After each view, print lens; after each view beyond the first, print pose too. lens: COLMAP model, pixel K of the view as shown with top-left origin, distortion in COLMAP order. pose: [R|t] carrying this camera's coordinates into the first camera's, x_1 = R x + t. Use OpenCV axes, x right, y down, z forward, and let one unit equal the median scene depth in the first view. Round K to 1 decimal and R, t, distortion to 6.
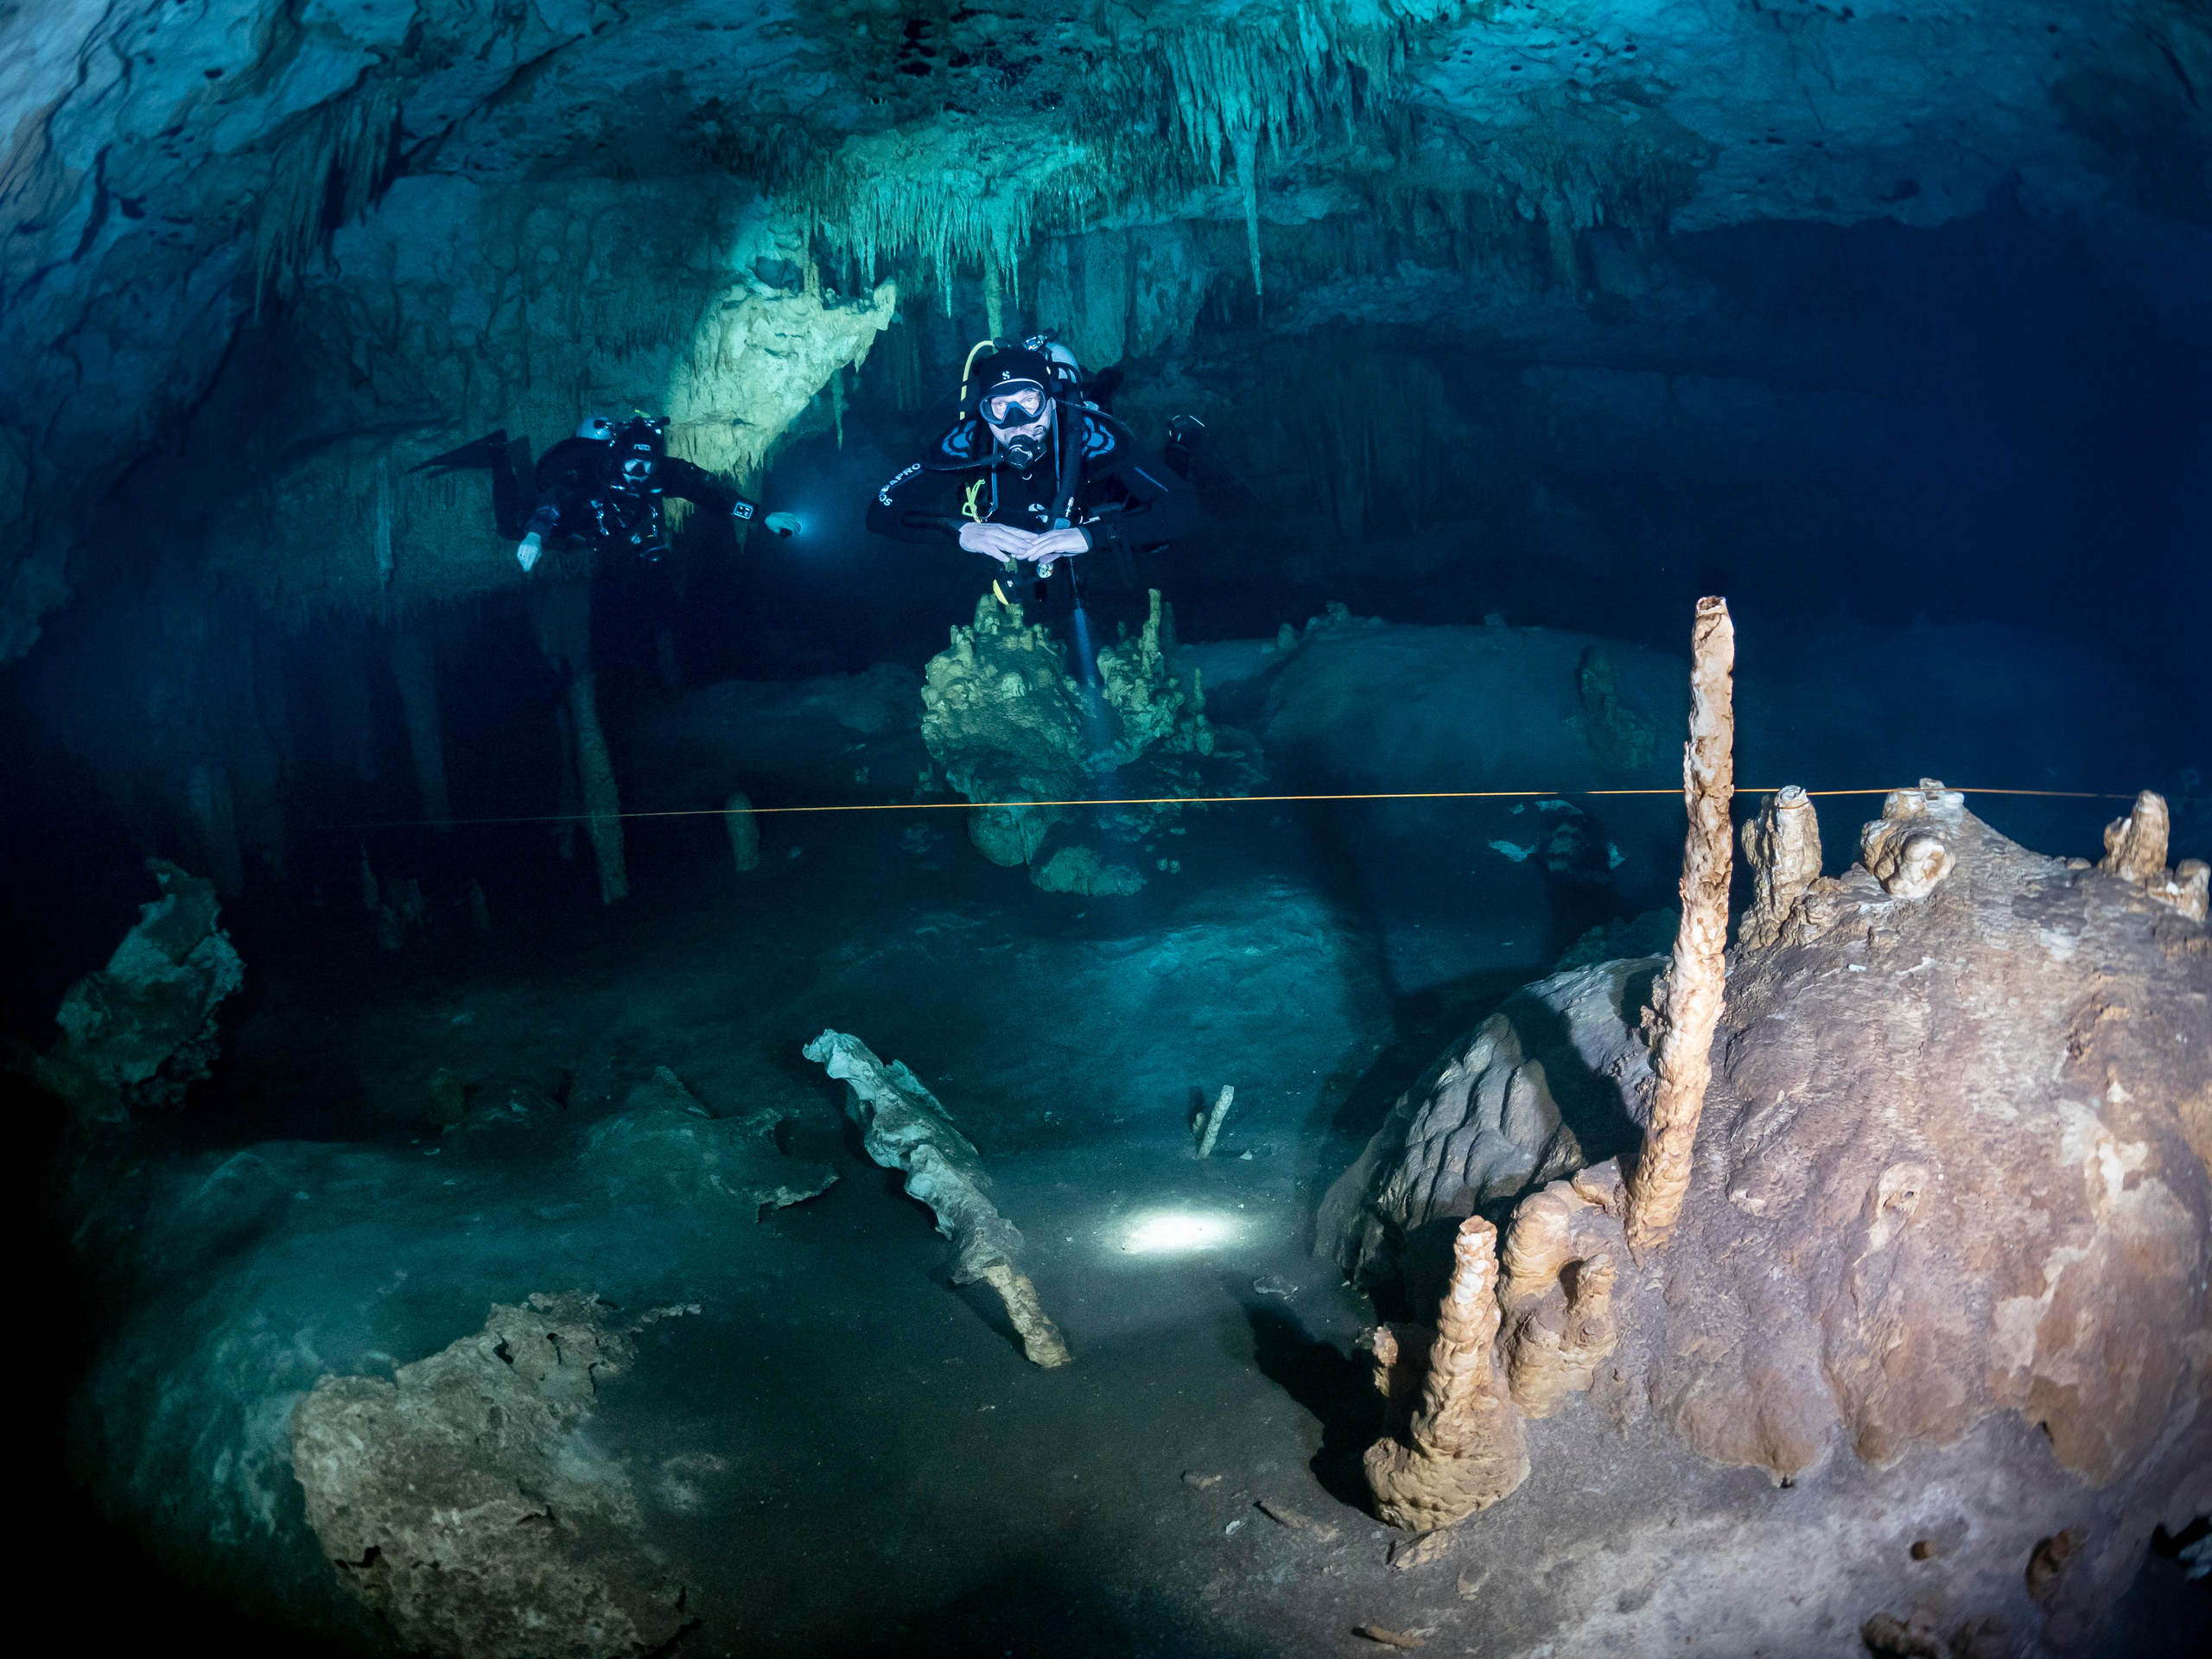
lens RADIAL K [[1026.1, 0, 1106.0], [0, 1026.1, 829.5], [0, 0, 1]] dist [0.020898, 0.000030]
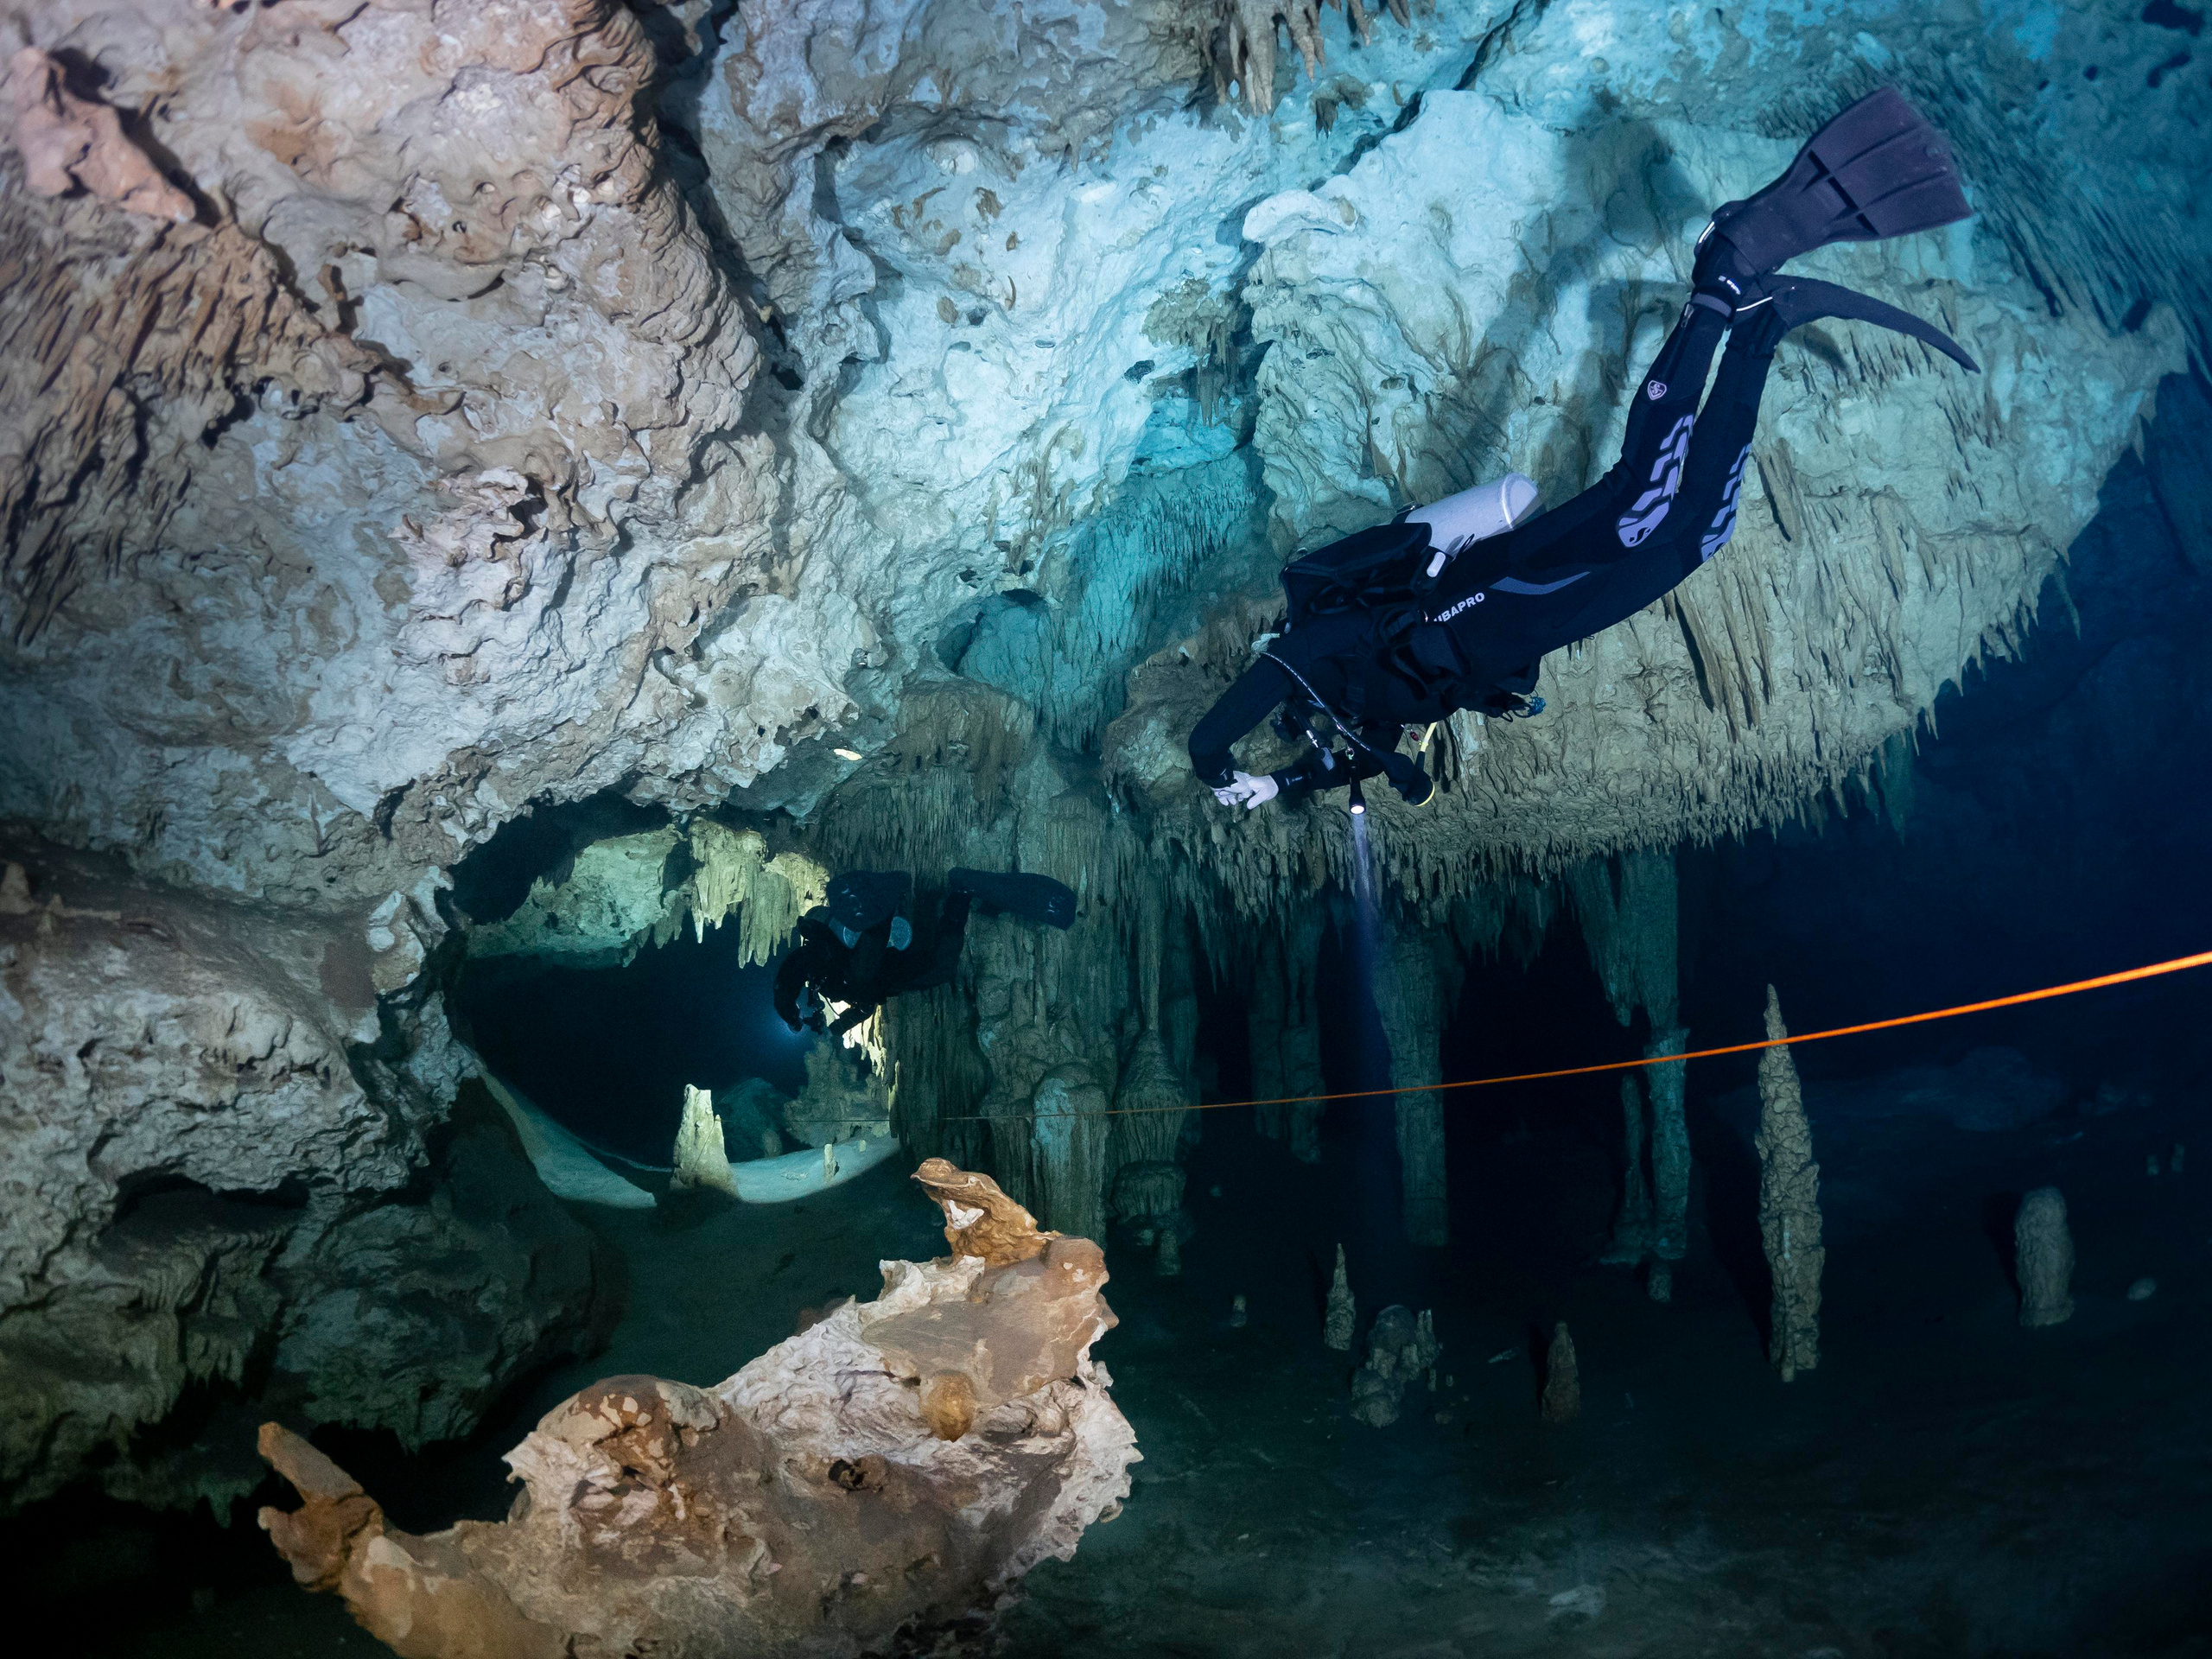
lens RADIAL K [[1026.1, 0, 1106.0], [0, 1026.1, 829.5], [0, 0, 1]] dist [0.020898, 0.000030]
pose [[0.664900, -0.297994, -0.684914, -0.470643], [-0.034568, 0.903710, -0.426747, 0.079869], [0.746132, 0.307420, 0.590576, 0.685628]]
